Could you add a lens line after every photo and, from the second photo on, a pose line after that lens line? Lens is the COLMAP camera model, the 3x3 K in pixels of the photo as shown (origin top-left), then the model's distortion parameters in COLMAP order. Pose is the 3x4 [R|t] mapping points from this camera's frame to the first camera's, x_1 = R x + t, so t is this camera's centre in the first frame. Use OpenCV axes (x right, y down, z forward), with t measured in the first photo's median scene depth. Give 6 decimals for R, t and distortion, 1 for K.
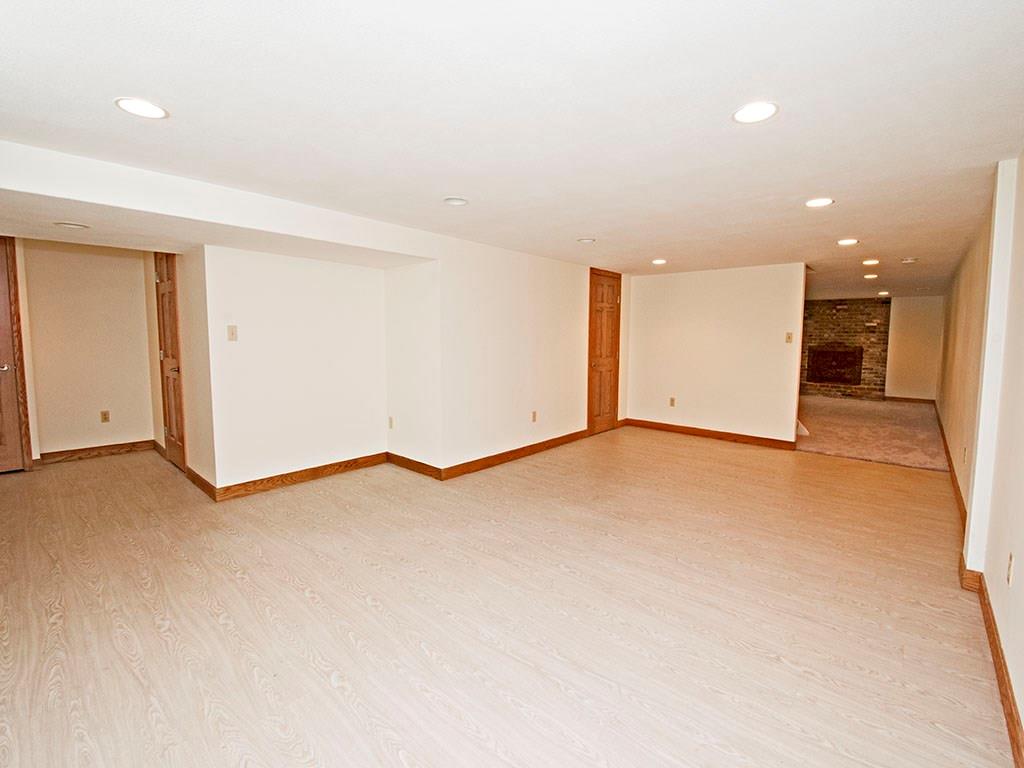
lens RADIAL K [[453.5, 0, 518.9], [0, 453.5, 381.2], [0, 0, 1]] dist [-0.001819, -0.002195]
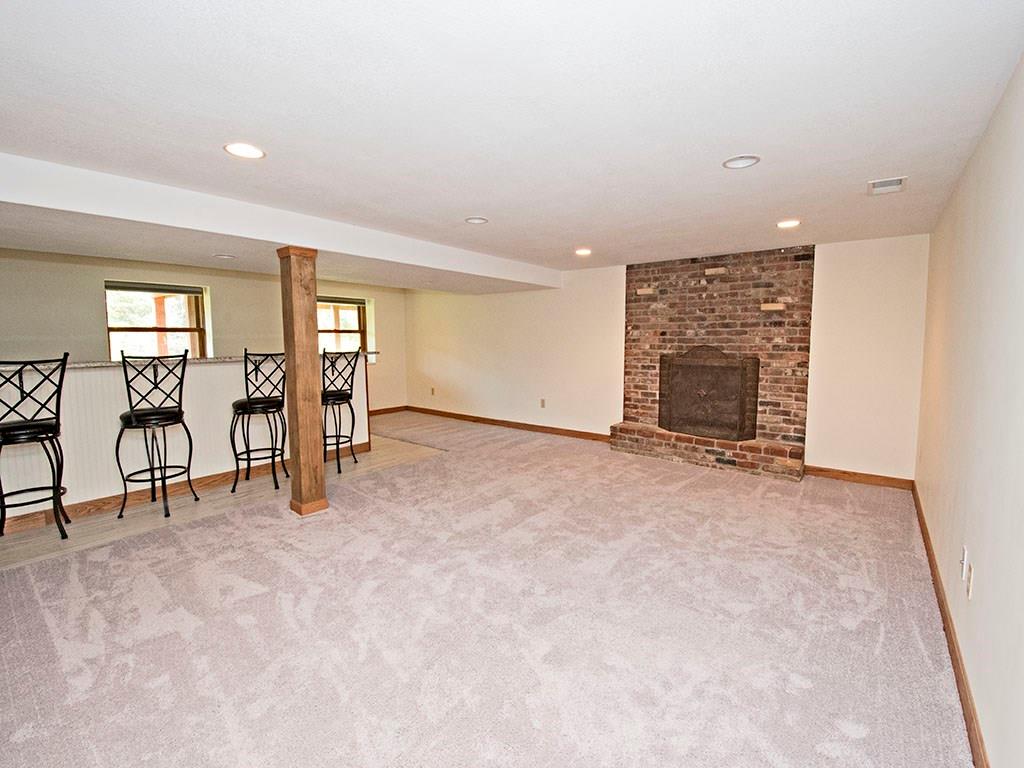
lens RADIAL K [[453.5, 0, 505.4], [0, 453.5, 382.0], [0, 0, 1]] dist [-0.001819, -0.002195]
pose [[0.999026, -0.012347, 0.042365, 0.484980], [0.012537, 0.999912, -0.004225, -0.051212], [-0.042309, 0.004752, 0.999093, 0.552792]]
